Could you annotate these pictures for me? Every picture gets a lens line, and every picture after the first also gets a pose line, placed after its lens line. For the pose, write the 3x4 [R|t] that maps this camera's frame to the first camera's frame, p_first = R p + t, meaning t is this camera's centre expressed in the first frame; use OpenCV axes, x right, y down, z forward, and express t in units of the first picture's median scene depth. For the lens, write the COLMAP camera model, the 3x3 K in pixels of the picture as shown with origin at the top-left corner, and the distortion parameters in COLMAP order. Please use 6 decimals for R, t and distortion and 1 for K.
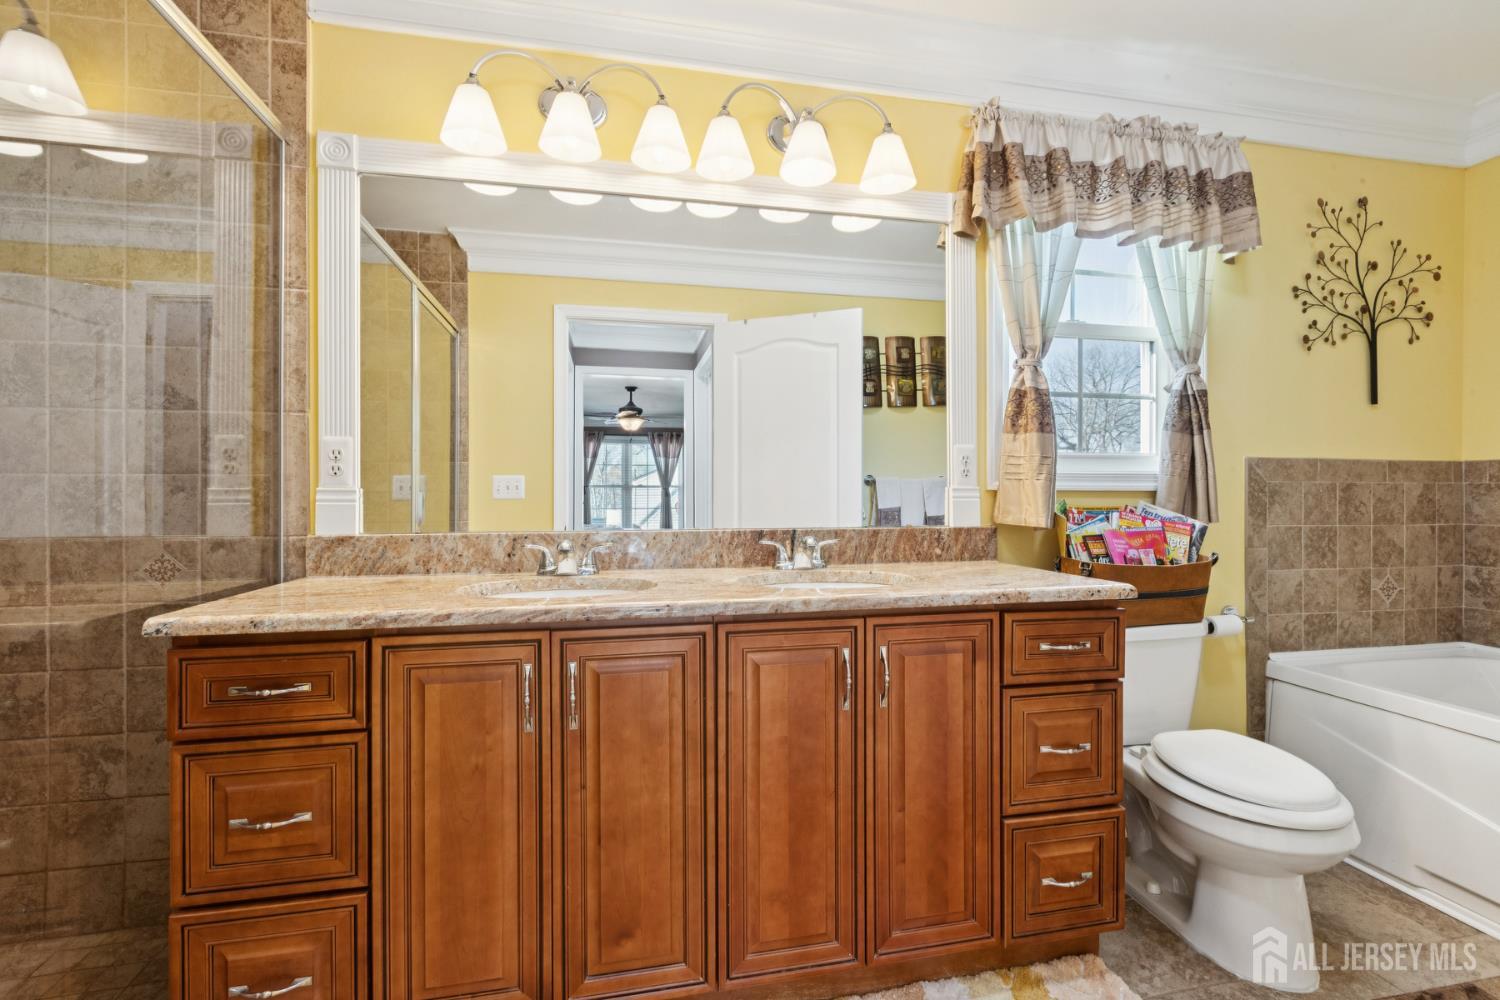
lens RADIAL K [[674.1, 0, 749.3], [0, 674.1, 501.1], [0, 0, 1]] dist [-0.000072, 0.001106]
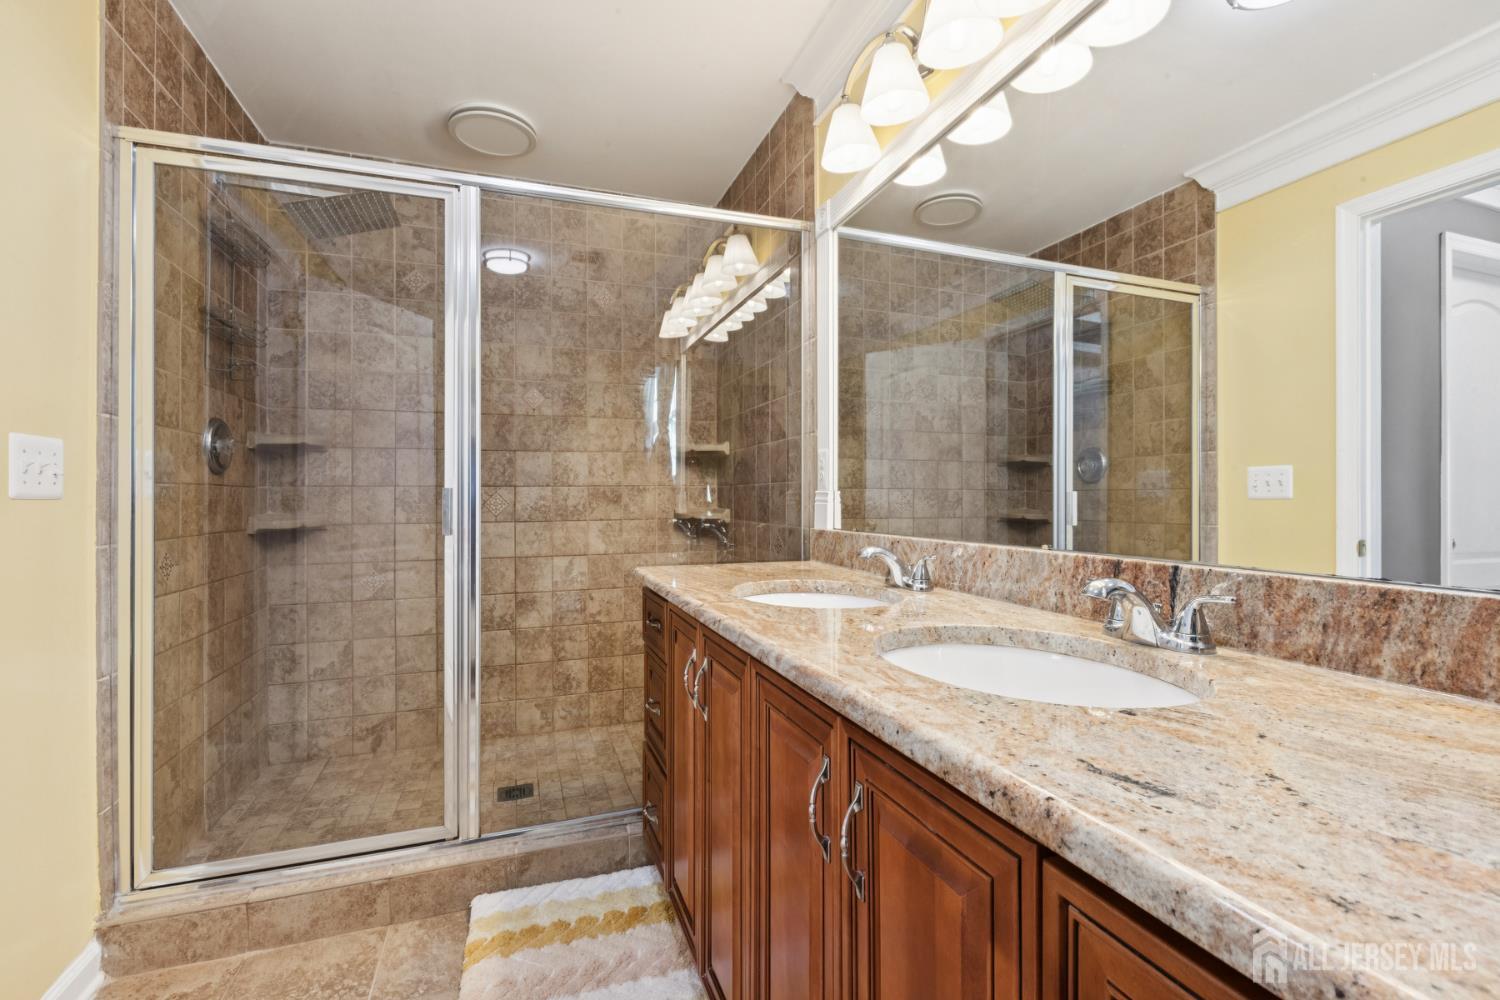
lens RADIAL K [[674.1, 0, 754.7], [0, 674.1, 493.0], [0, 0, 1]] dist [-0.000072, 0.001106]
pose [[0.149394, -0.001840, -0.988776, 0.505382], [-0.002120, 0.999995, -0.002181, -0.010868], [0.988775, 0.002422, 0.149390, 0.588720]]
